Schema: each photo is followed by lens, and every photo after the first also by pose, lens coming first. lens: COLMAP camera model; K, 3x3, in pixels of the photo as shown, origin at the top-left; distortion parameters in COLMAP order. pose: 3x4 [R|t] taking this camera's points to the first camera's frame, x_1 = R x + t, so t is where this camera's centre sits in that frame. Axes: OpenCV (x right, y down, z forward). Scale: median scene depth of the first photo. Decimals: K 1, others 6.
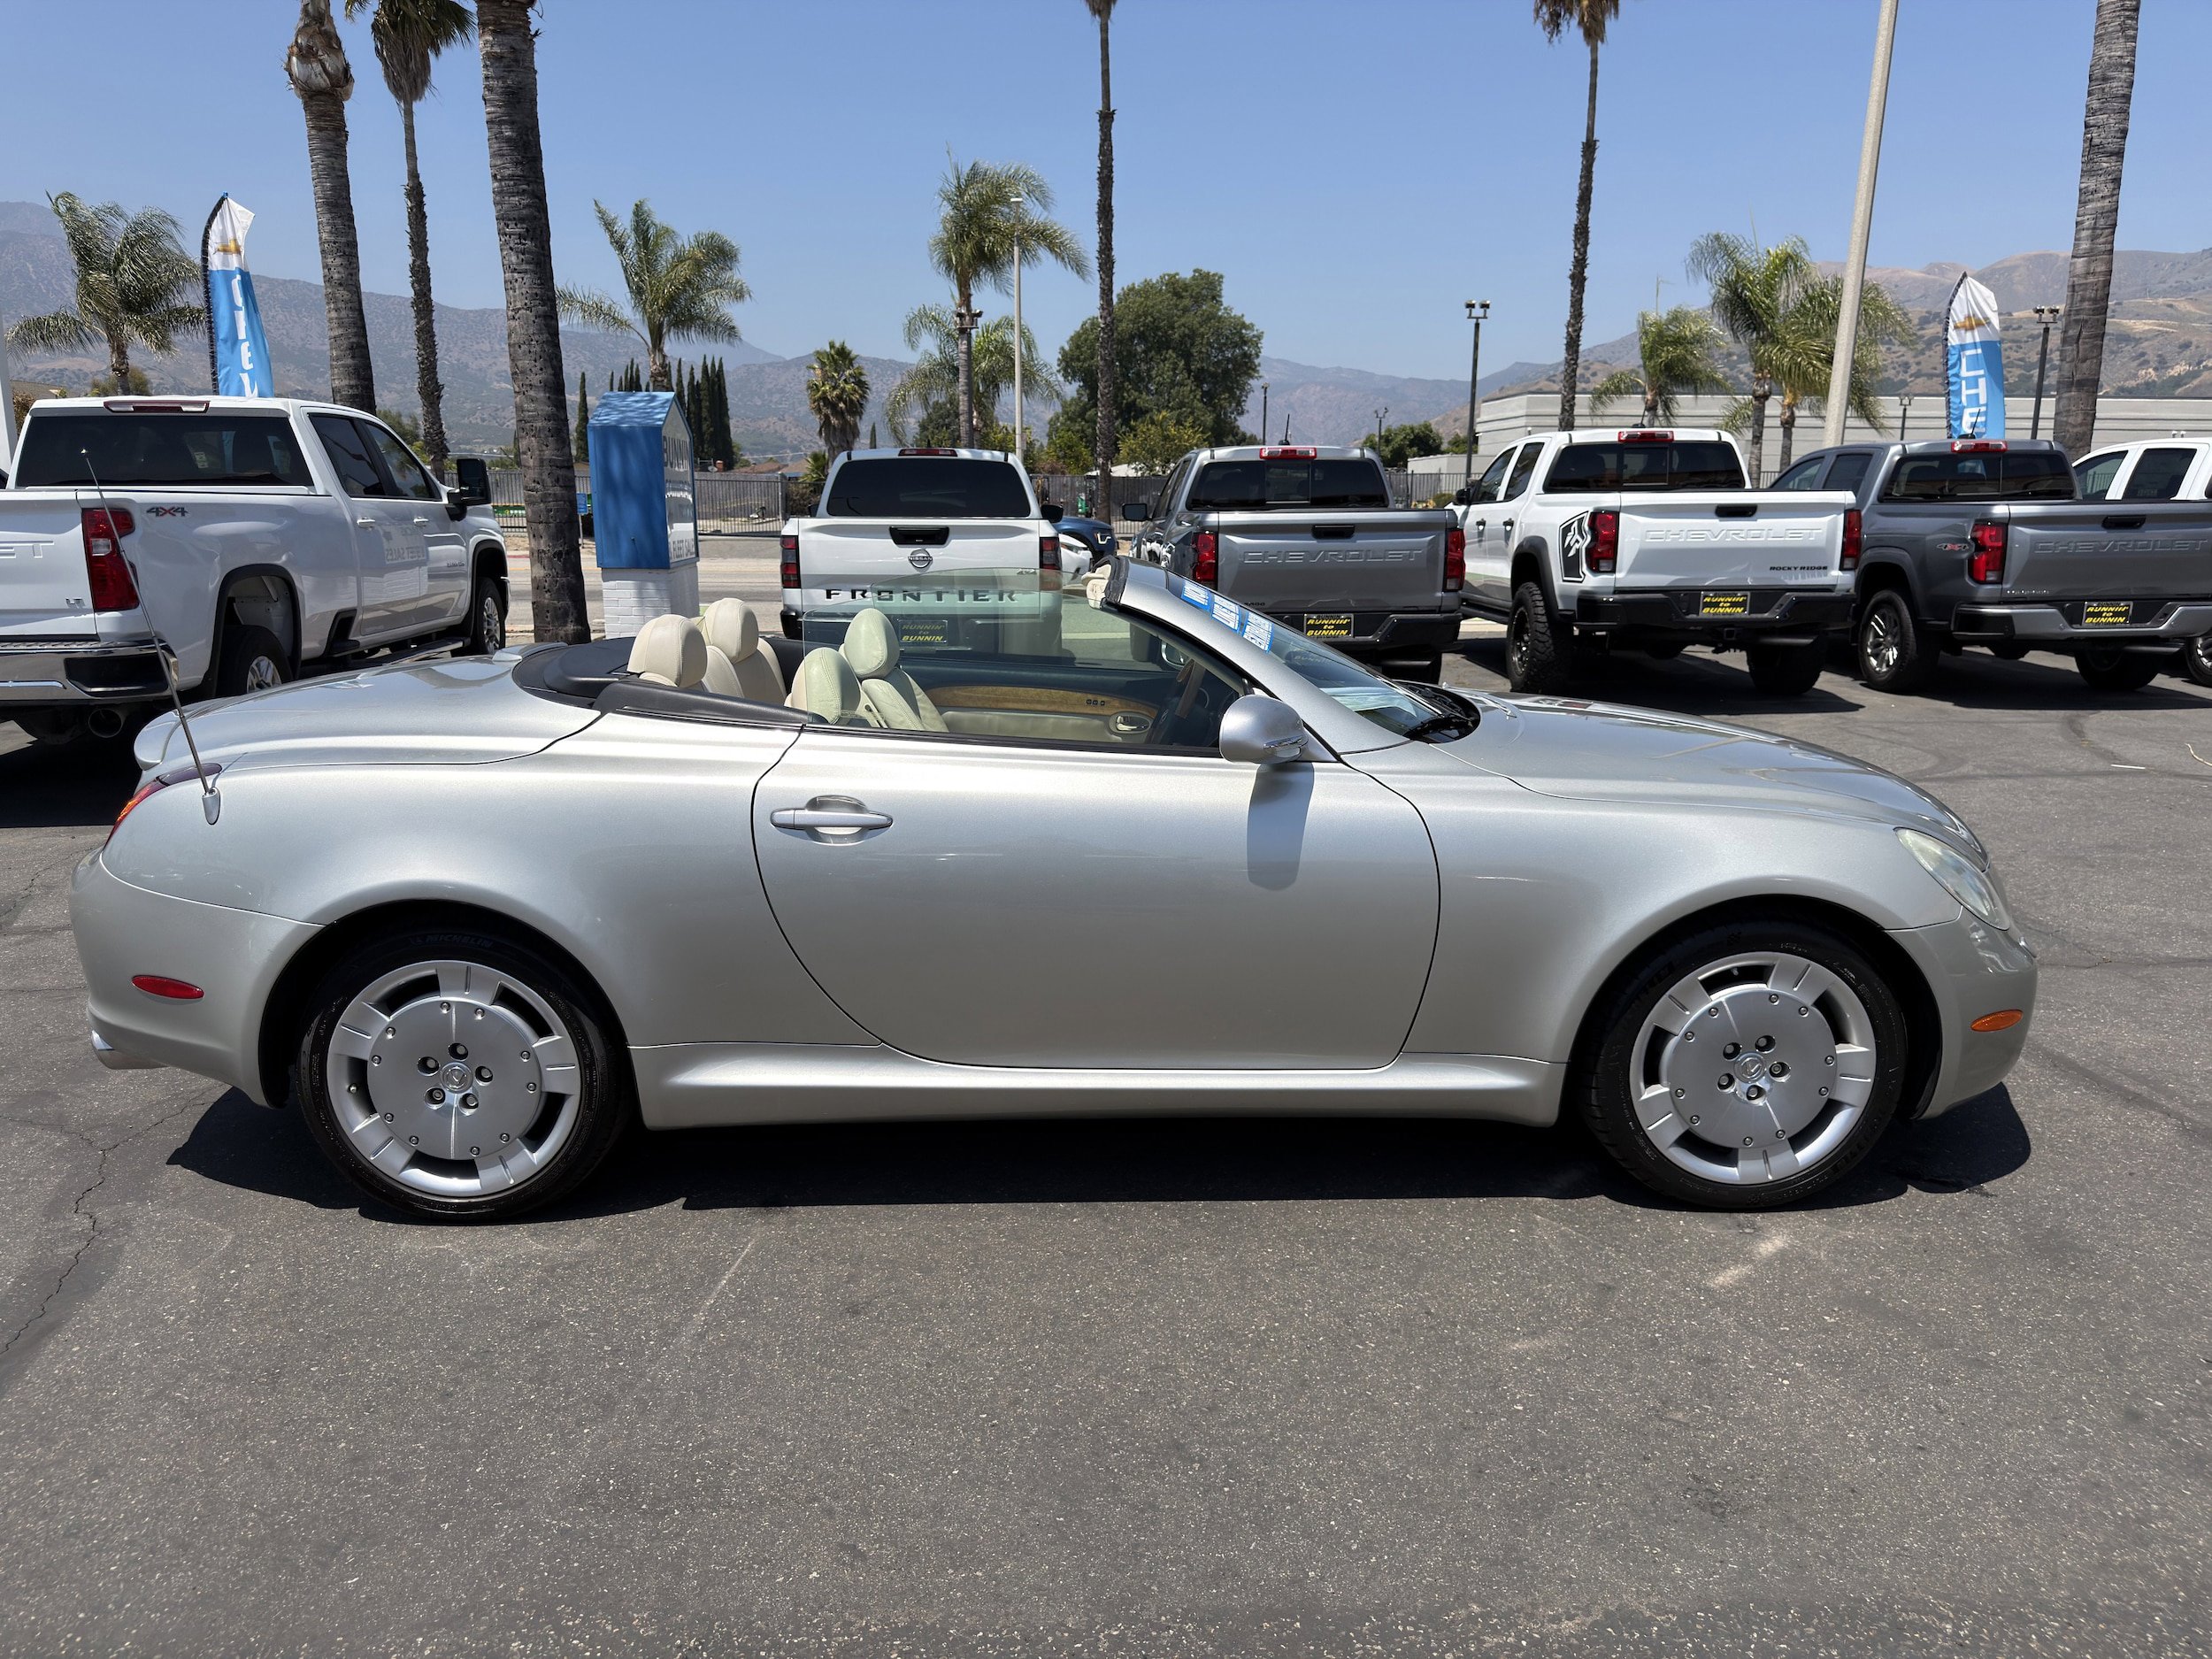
lens RADIAL K [[1617.4, 0, 1106.0], [0, 1617.4, 829.5], [0, 0, 1]] dist [-0.002009, -0.008466]
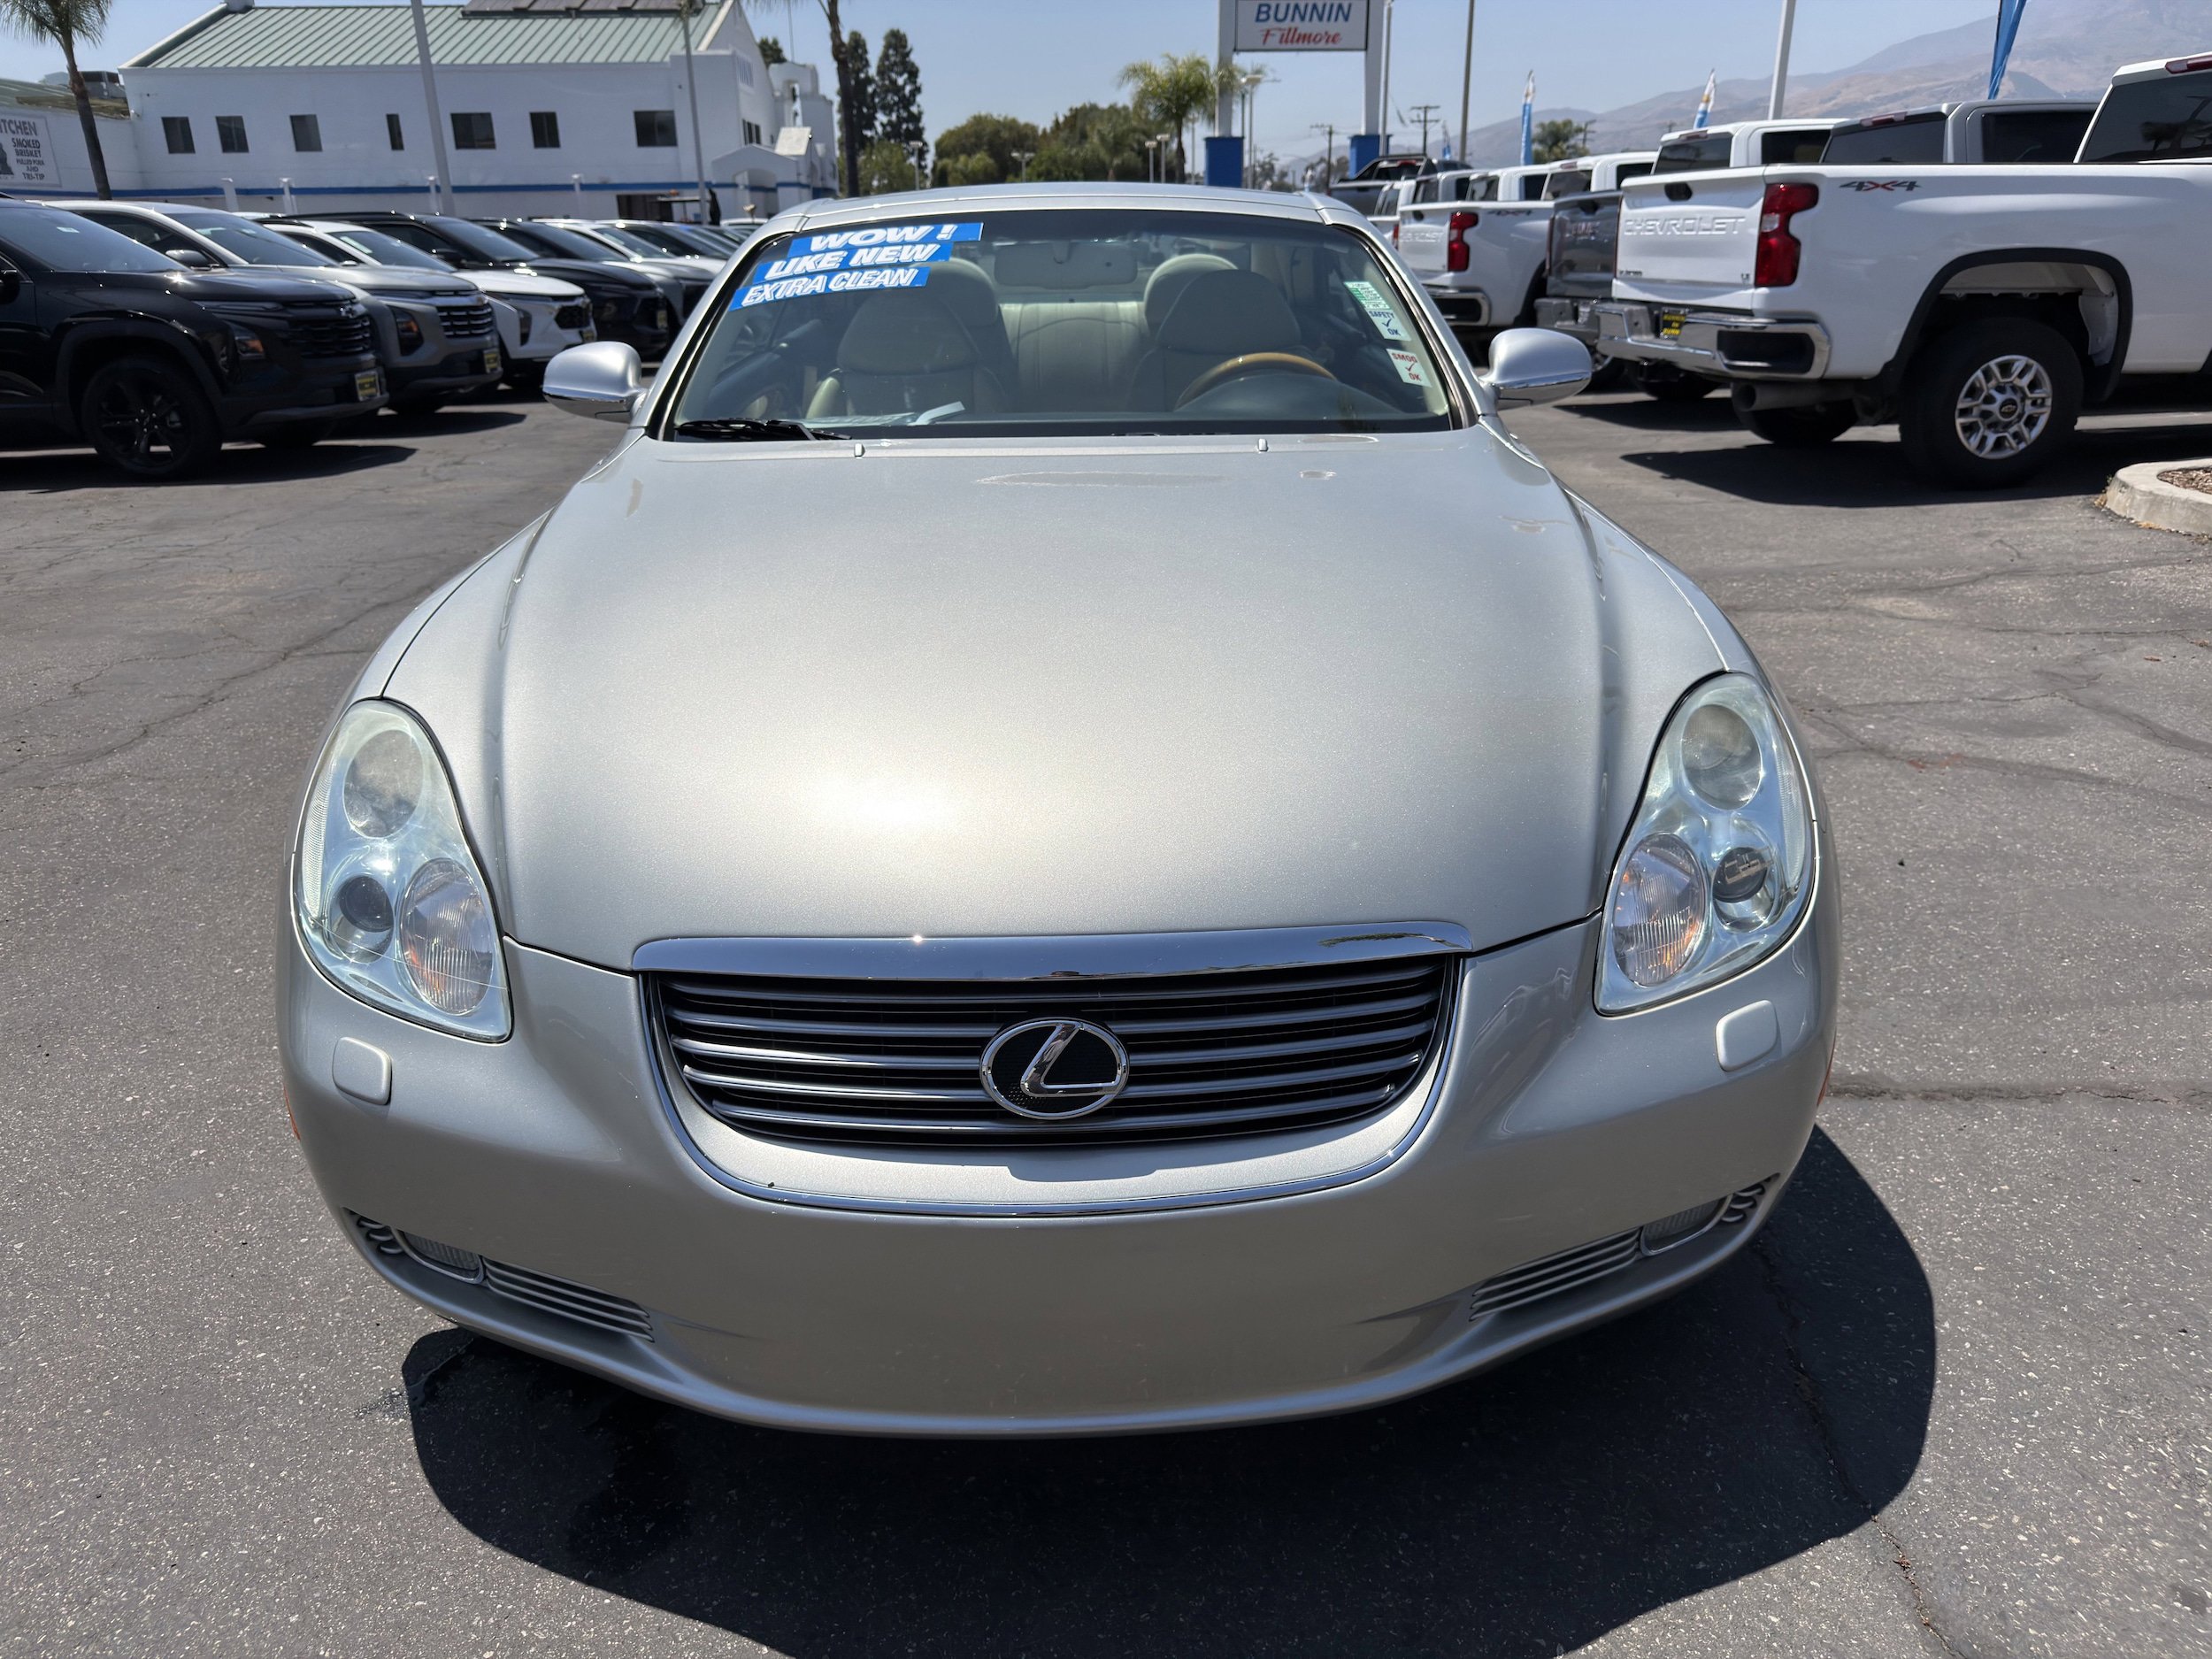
lens RADIAL K [[1579.4, 0, 1123.1], [0, 1579.4, 846.4], [0, 0, 1]] dist [-0.002286, -0.004210]
pose [[-0.015554, 0.355922, -0.934386, 0.362276], [-0.179032, 0.918406, 0.352815, -0.066929], [0.983720, 0.172773, 0.049437, 0.454190]]
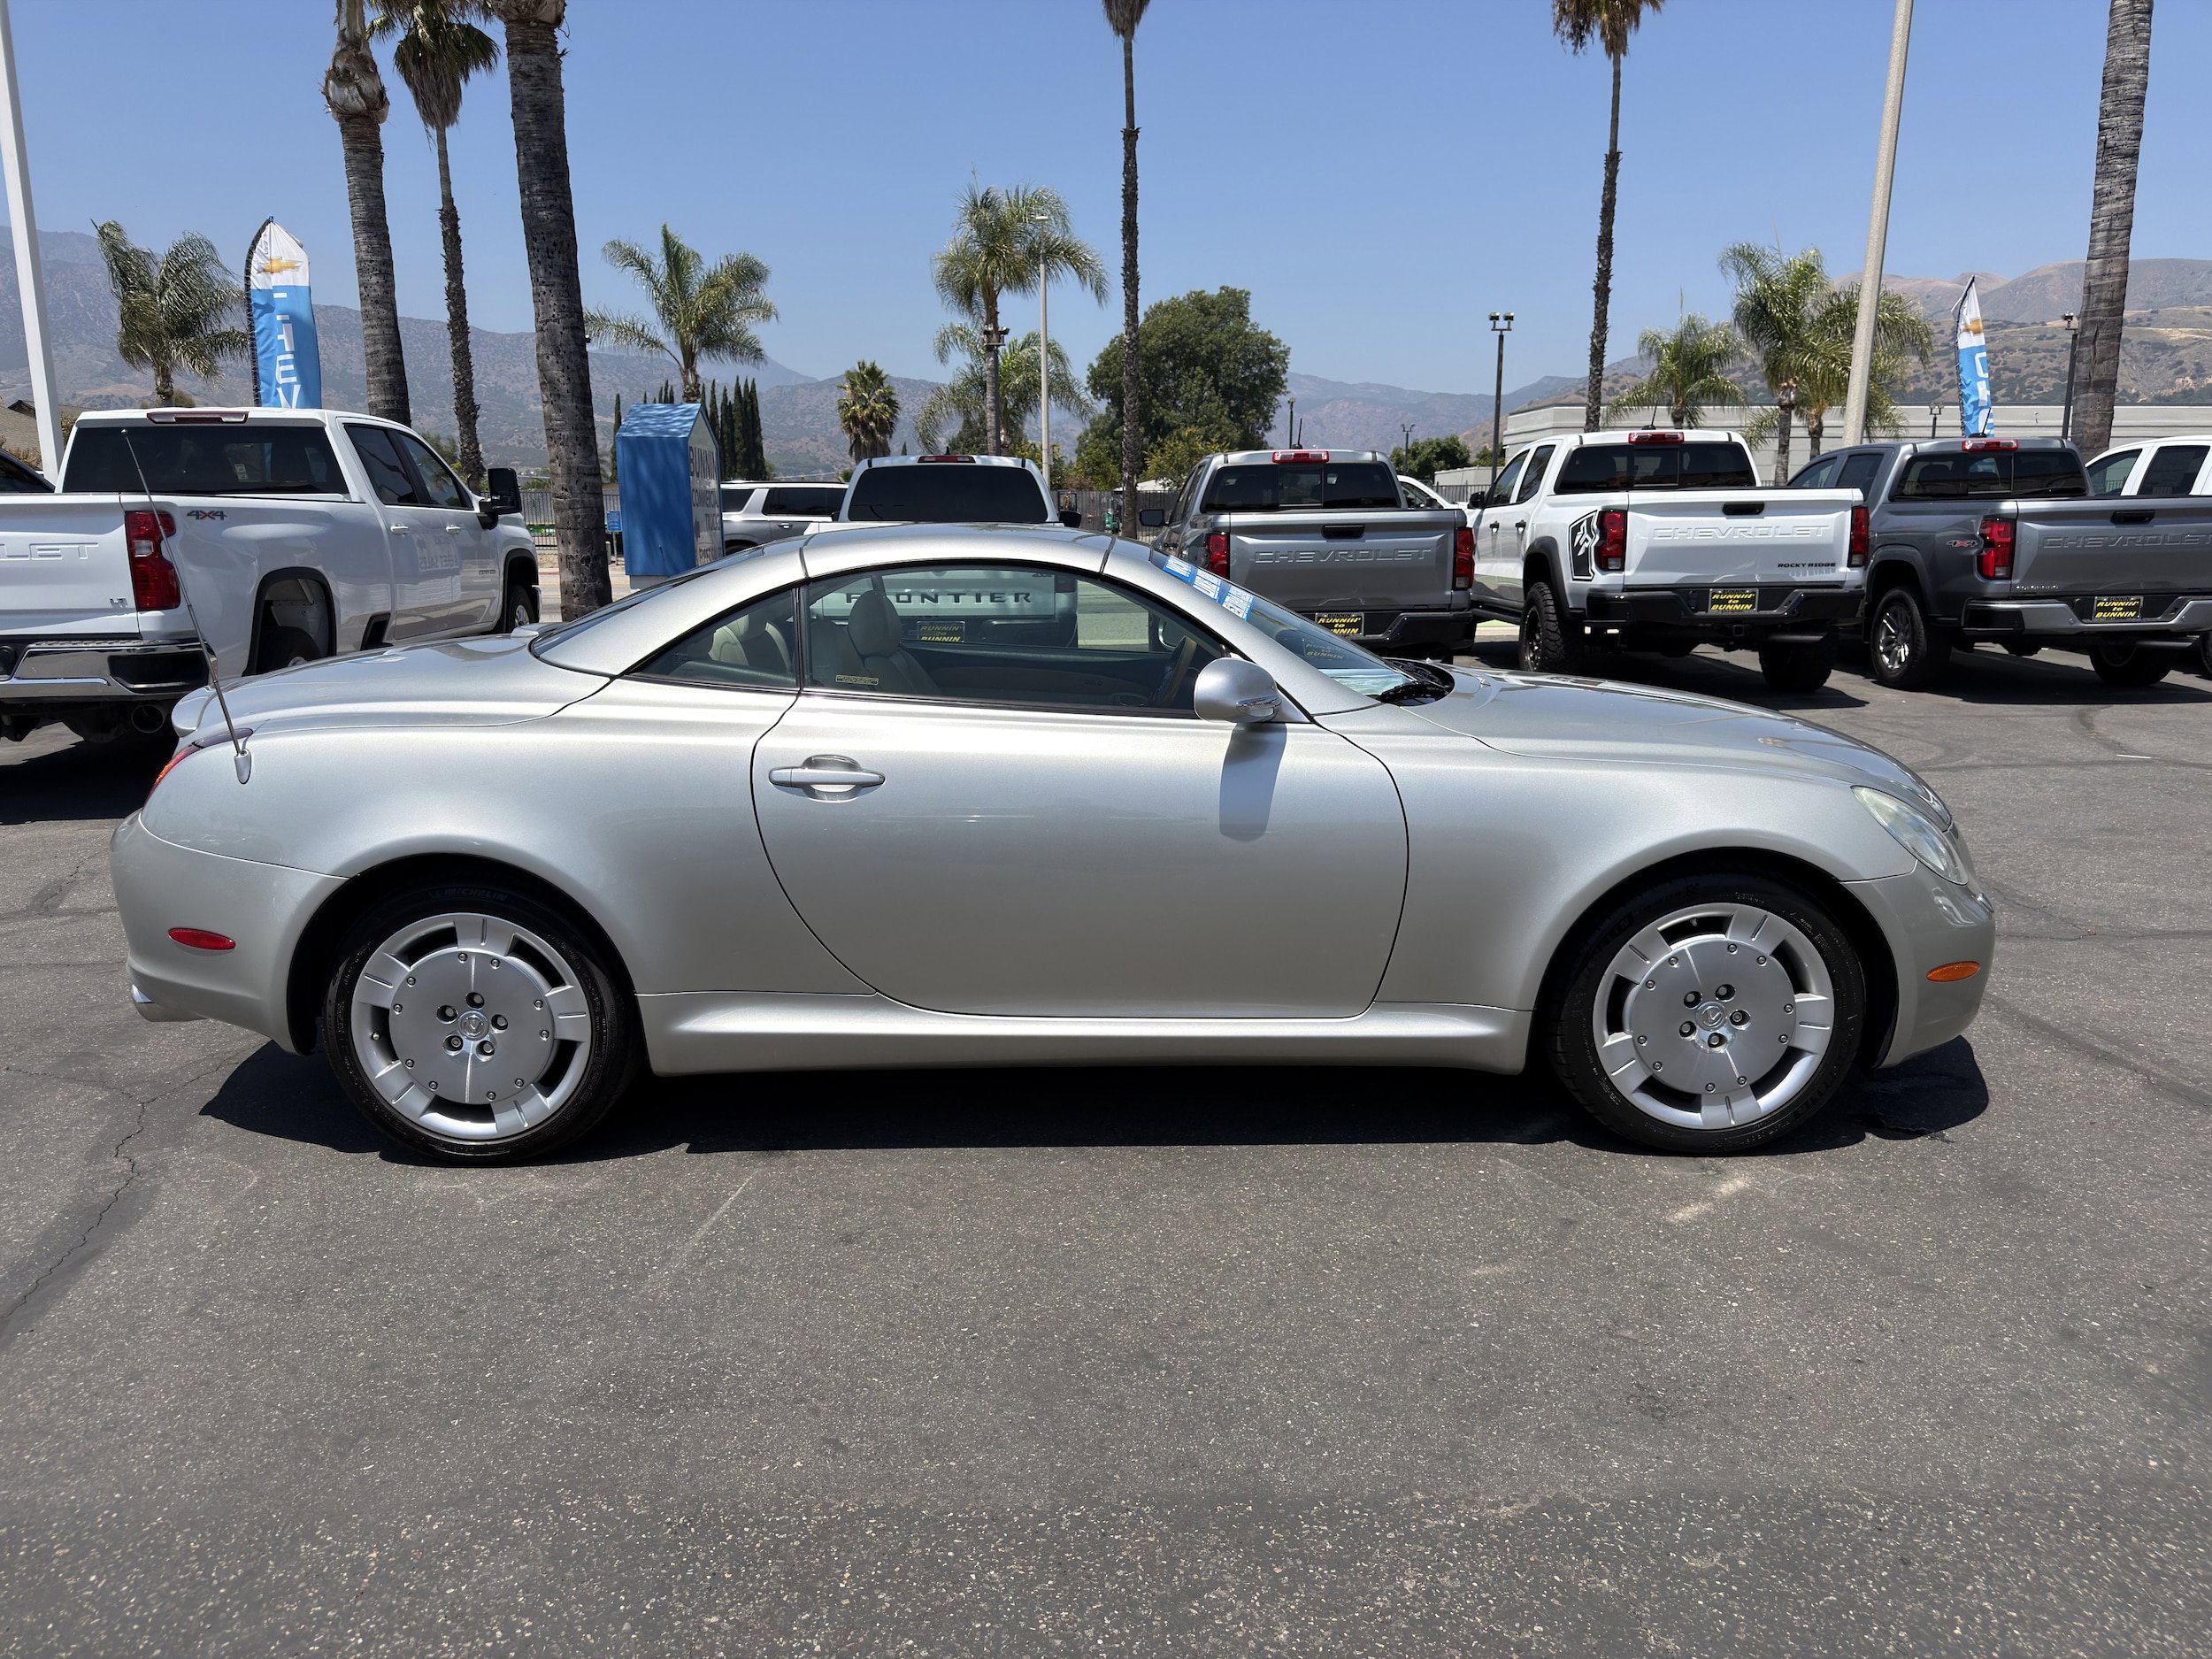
lens RADIAL K [[1612.0, 0, 1106.0], [0, 1612.0, 829.5], [0, 0, 1]] dist [0.003169, -0.014396]
pose [[0.999803, -0.004086, -0.019443, 0.011130], [0.003893, 0.999943, -0.009959, 0.013496], [0.019483, 0.009882, 0.999761, -0.015595]]
